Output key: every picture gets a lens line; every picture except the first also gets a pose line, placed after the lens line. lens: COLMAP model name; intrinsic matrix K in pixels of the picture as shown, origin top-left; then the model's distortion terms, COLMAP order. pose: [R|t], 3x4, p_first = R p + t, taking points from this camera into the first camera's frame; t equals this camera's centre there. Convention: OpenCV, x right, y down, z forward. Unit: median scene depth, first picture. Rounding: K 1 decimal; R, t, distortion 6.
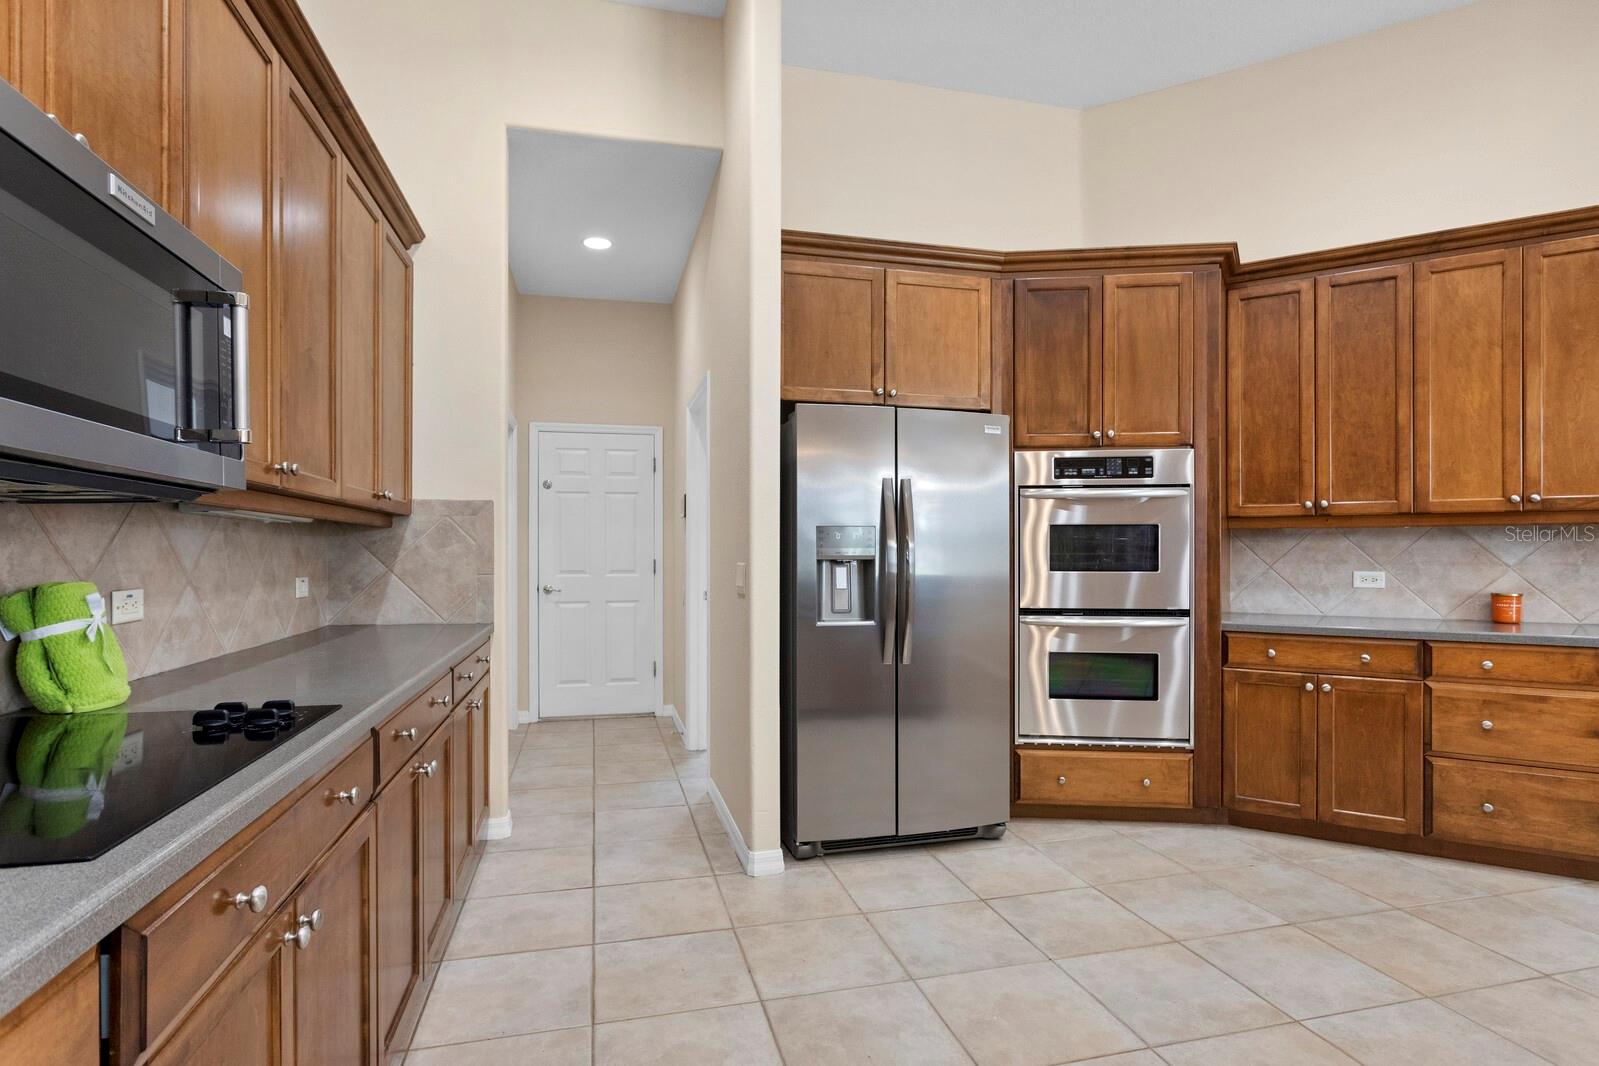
lens RADIAL K [[805.8, 0, 791.2], [0, 805.8, 546.5], [0, 0, 1]] dist [-0.010271, 0.001110]
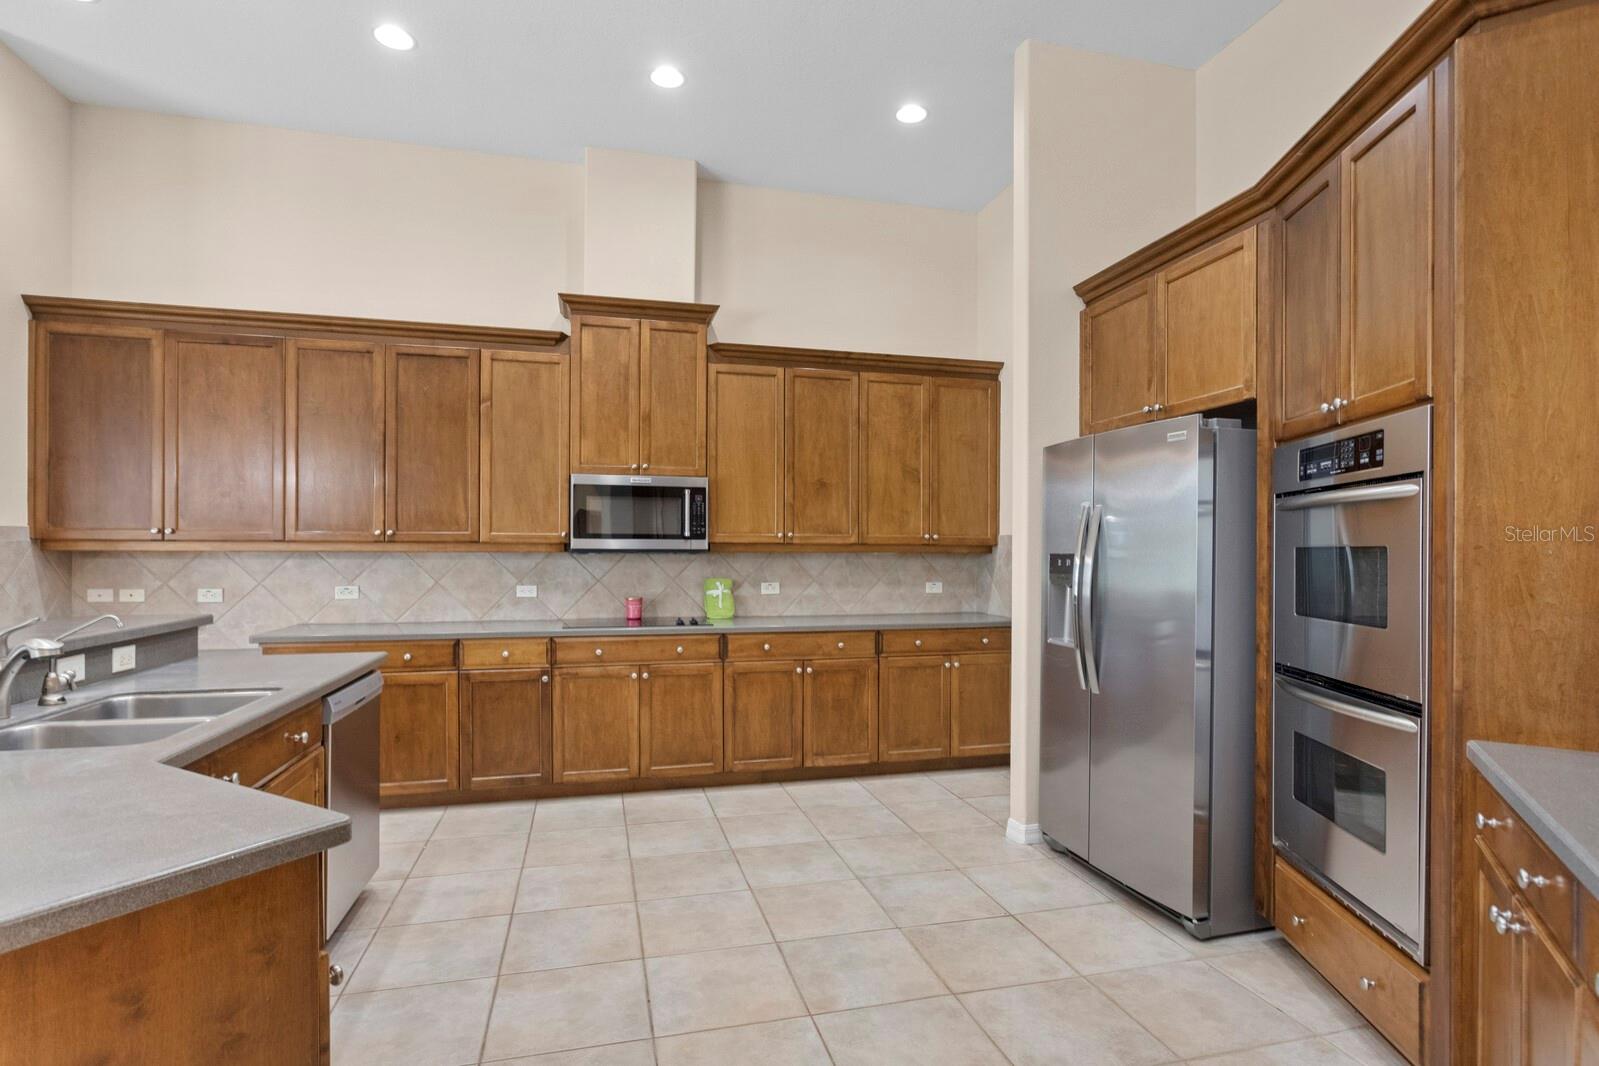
lens RADIAL K [[805.8, 0, 801.6], [0, 805.8, 543.6], [0, 0, 1]] dist [-0.010271, 0.001110]
pose [[0.010642, -0.011960, -0.999872, 1.026620], [0.001573, 0.999927, -0.011943, -0.023407], [0.999942, -0.001445, 0.010660, 0.576649]]
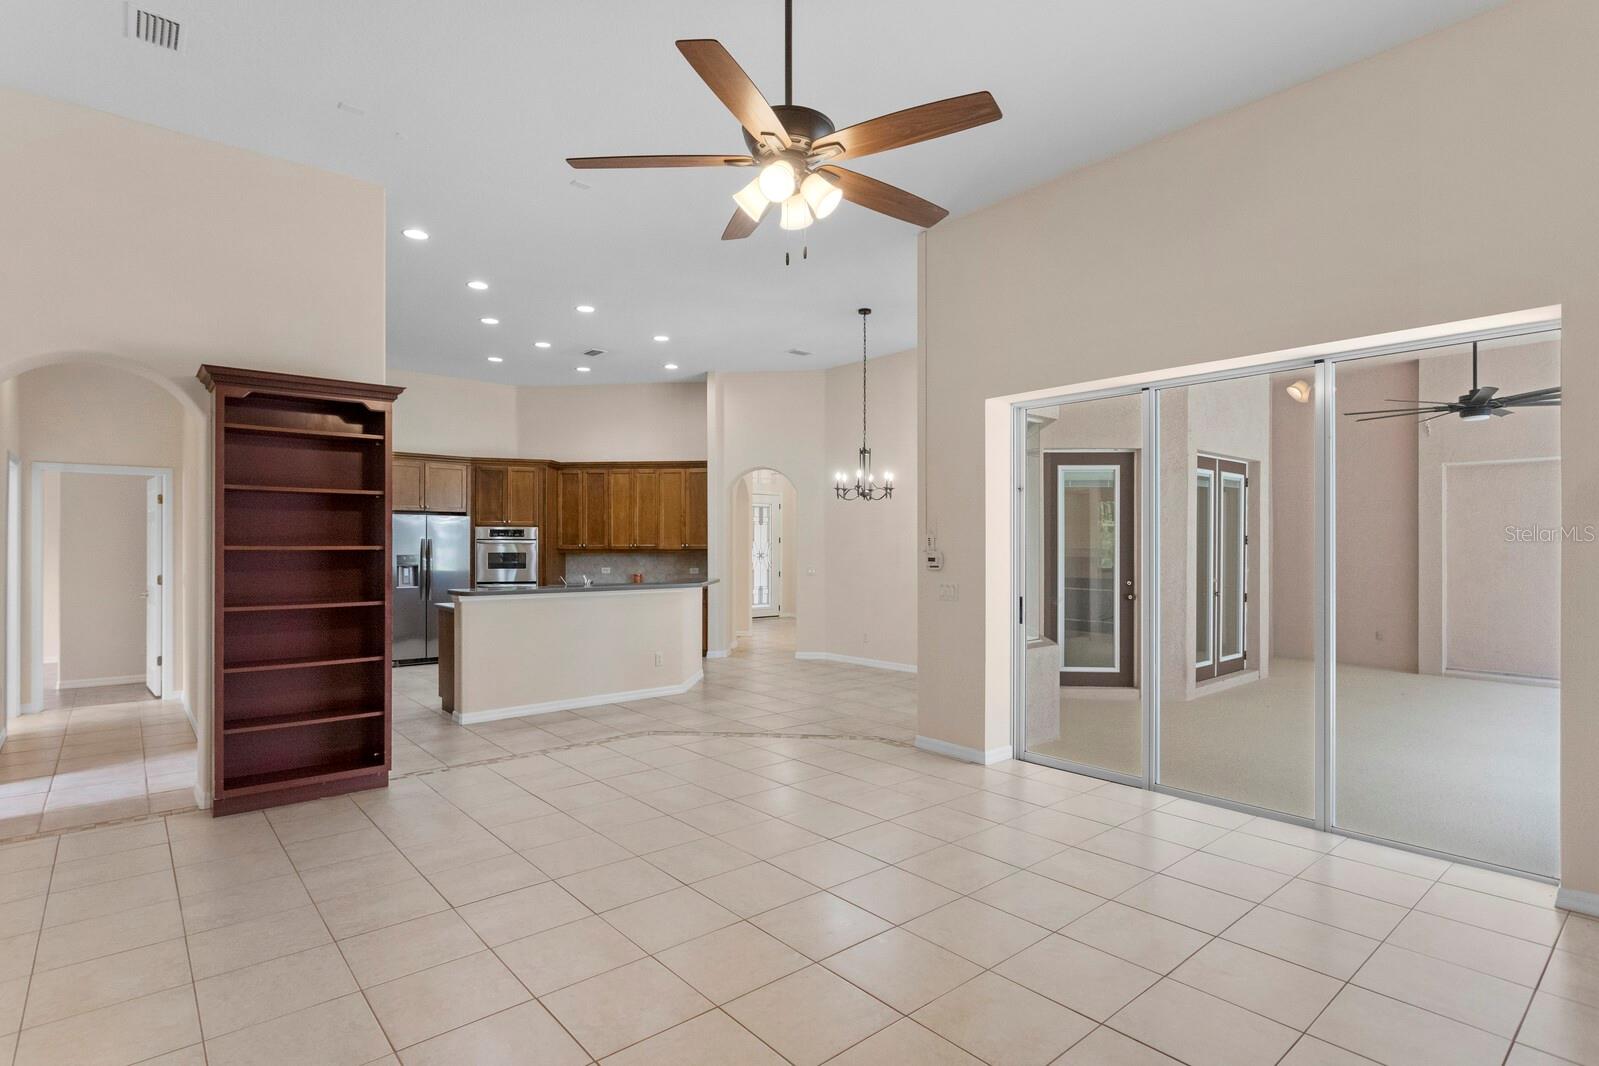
lens RADIAL K [[805.8, 0, 786.1], [0, 805.8, 539.8], [0, 0, 1]] dist [-0.010271, 0.001110]
pose [[0.899749, 0.003029, 0.436398, 0.025880], [0.000225, 0.999973, -0.007406, -0.053367], [-0.436409, 0.006761, 0.899723, -2.086202]]
